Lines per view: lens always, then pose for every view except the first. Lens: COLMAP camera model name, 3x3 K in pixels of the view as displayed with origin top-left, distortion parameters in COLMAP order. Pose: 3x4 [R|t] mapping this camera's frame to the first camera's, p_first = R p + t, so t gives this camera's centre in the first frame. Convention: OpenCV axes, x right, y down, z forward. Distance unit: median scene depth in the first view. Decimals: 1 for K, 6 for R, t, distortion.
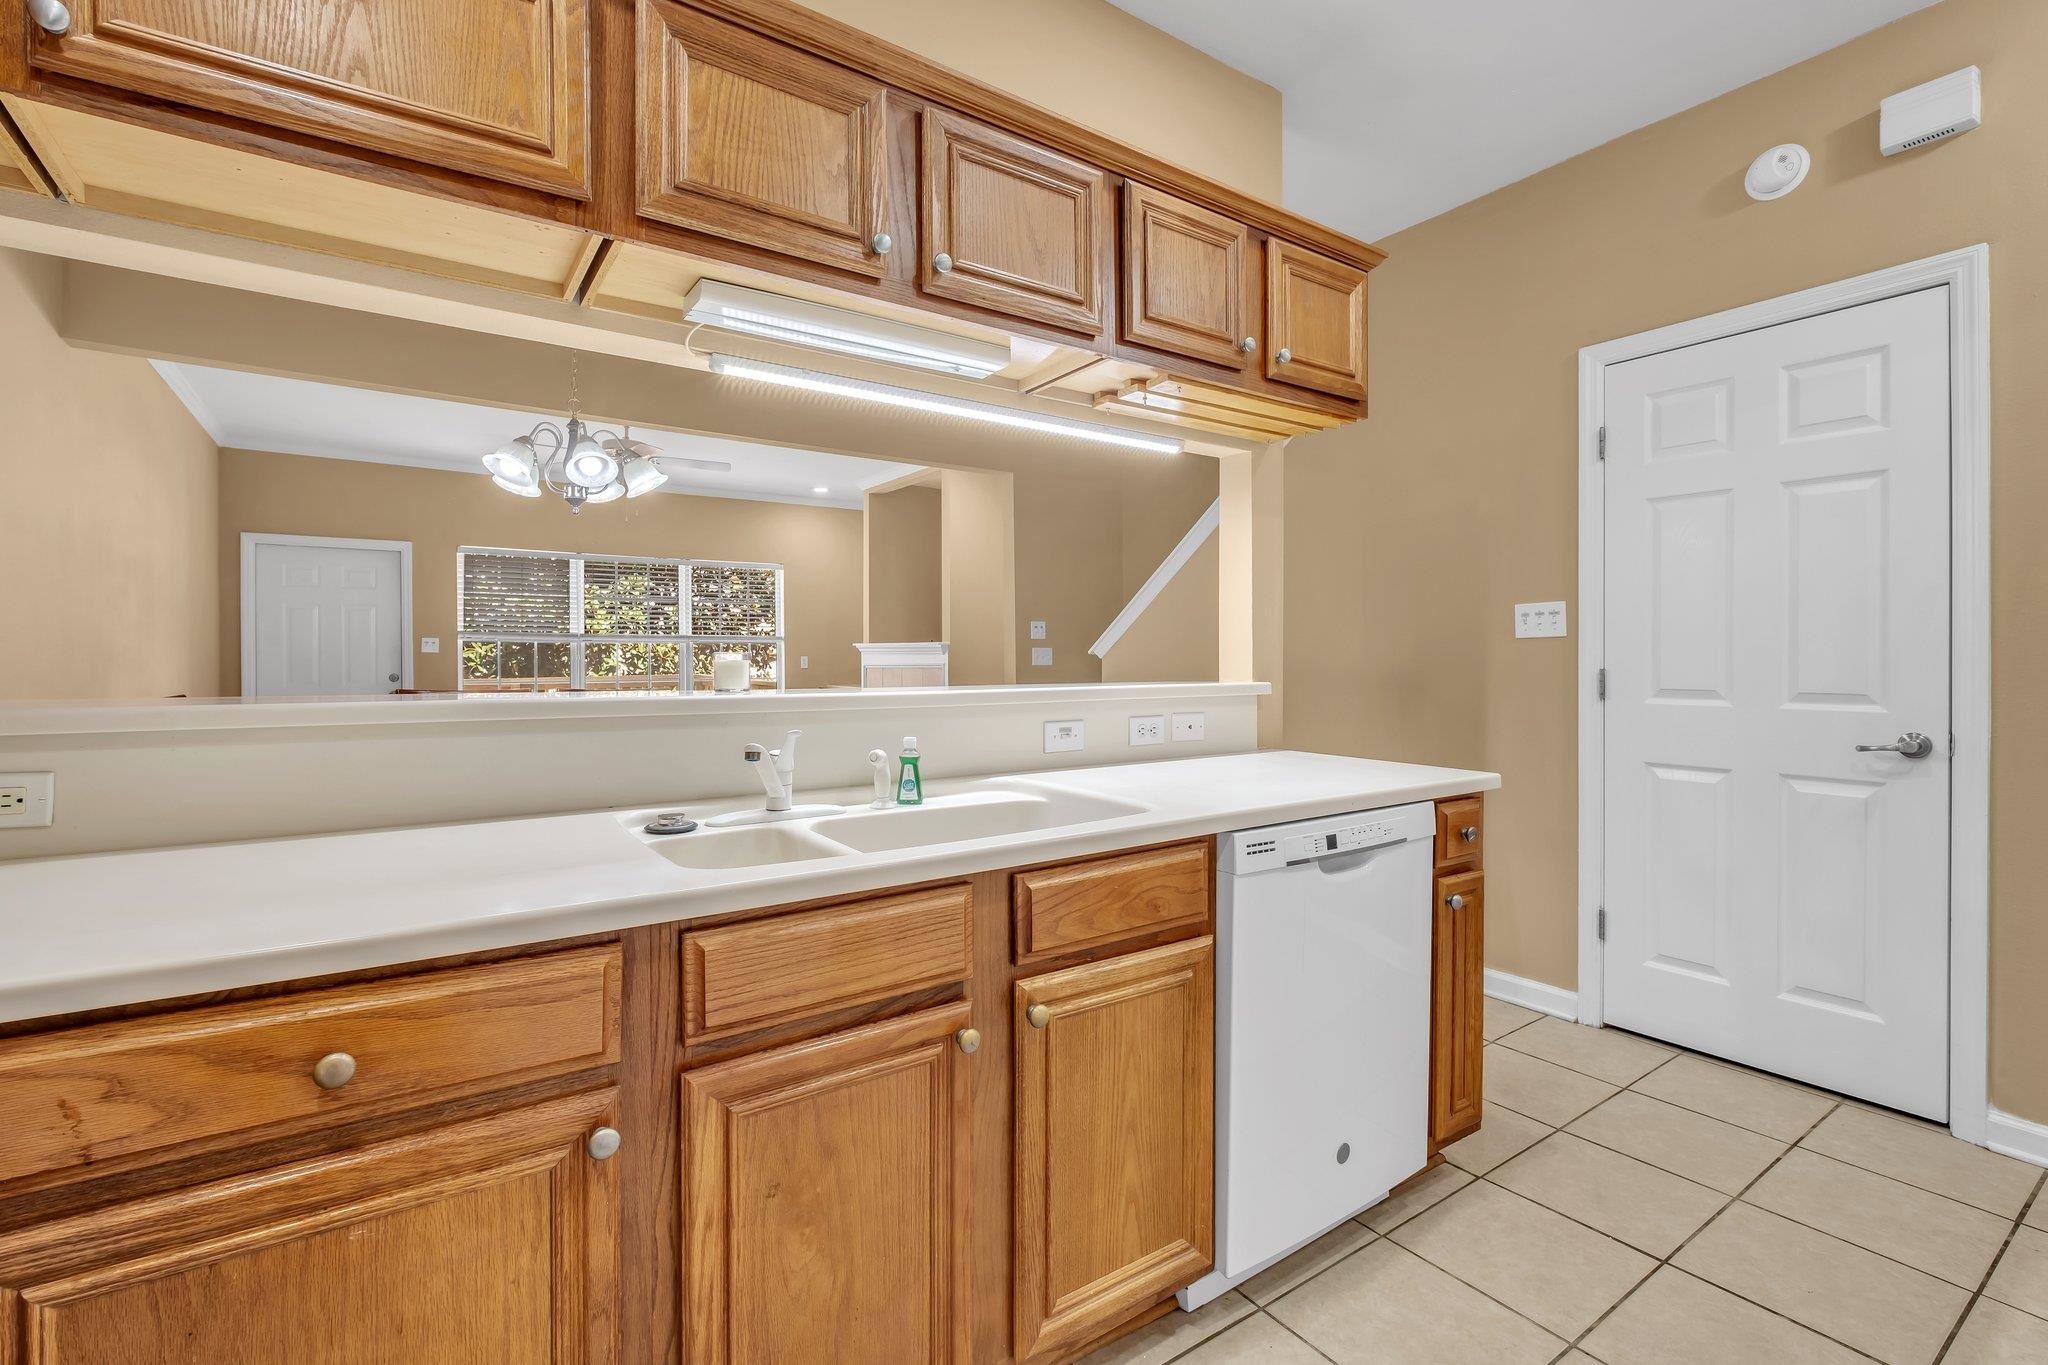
lens RADIAL K [[915.7, 0, 1018.1], [0, 915.7, 659.1], [0, 0, 1]] dist [-0.001984, -0.000335]
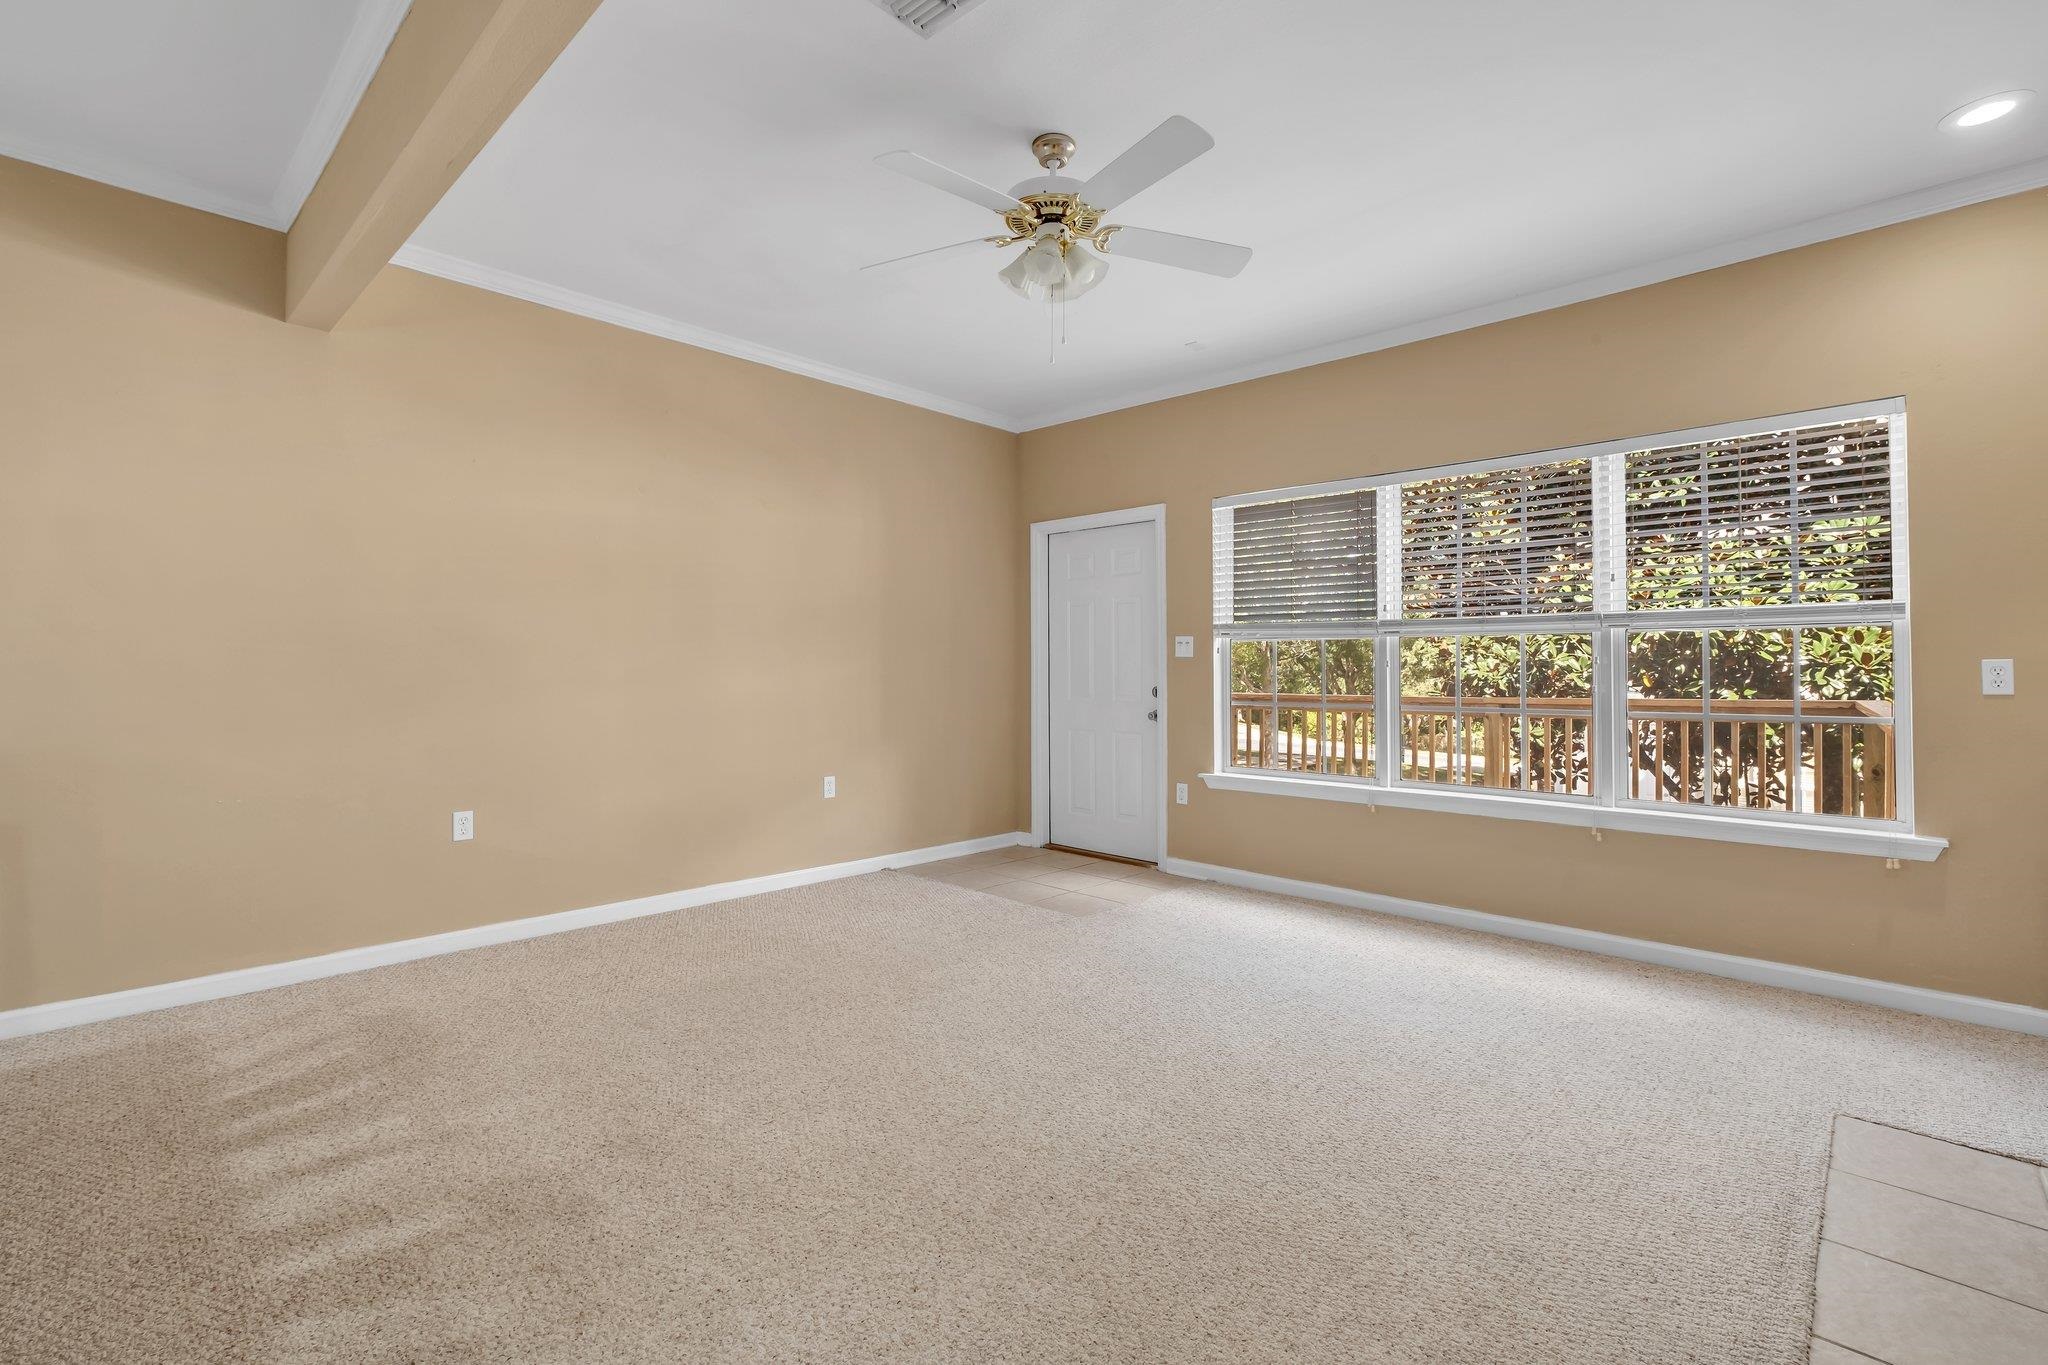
lens RADIAL K [[915.7, 0, 1018.1], [0, 915.7, 659.1], [0, 0, 1]] dist [-0.001984, -0.000335]
pose [[0.202199, -0.008924, -0.979304, 0.058164], [-0.003369, 0.999946, -0.009807, 0.005221], [0.979339, 0.005282, 0.202158, 2.297750]]
